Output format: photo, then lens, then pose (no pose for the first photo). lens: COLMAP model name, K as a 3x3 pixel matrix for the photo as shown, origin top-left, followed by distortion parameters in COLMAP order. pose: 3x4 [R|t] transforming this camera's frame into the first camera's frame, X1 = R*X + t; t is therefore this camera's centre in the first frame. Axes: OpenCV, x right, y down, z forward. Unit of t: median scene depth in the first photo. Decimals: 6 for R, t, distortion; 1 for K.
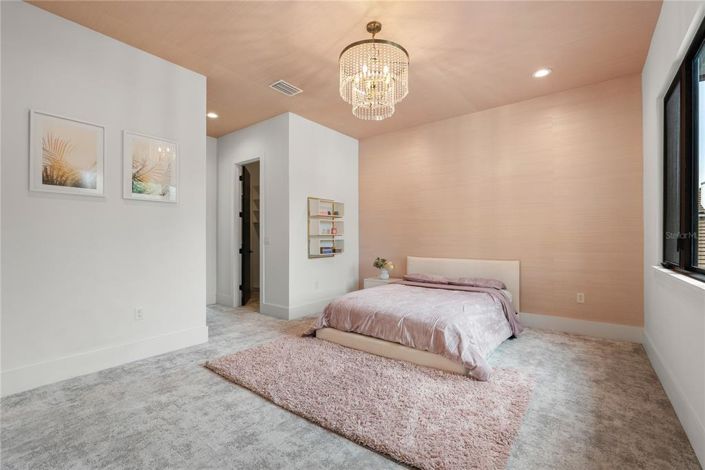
lens RADIAL K [[316.1, 0, 350.4], [0, 316.1, 240.1], [0, 0, 1]] dist [-0.009028, 0.001410]
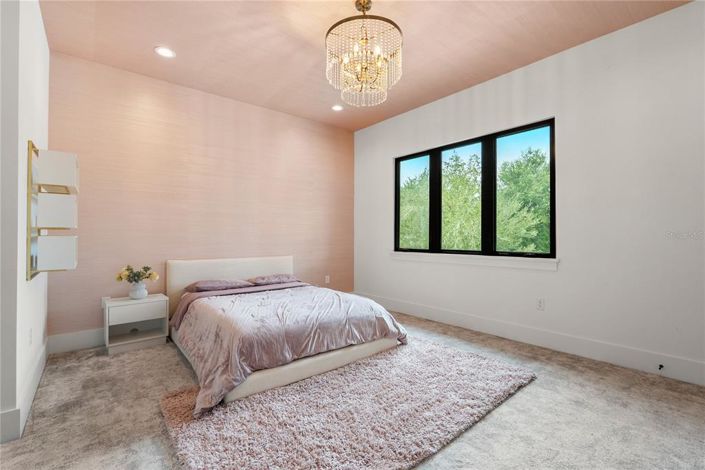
lens RADIAL K [[316.1, 0, 356.5], [0, 316.1, 237.2], [0, 0, 1]] dist [-0.009028, 0.001410]
pose [[0.209034, -0.003561, 0.977902, -0.730351], [0.002670, 0.999992, 0.003071, -0.003923], [-0.977905, 0.001970, 0.209042, 0.733910]]
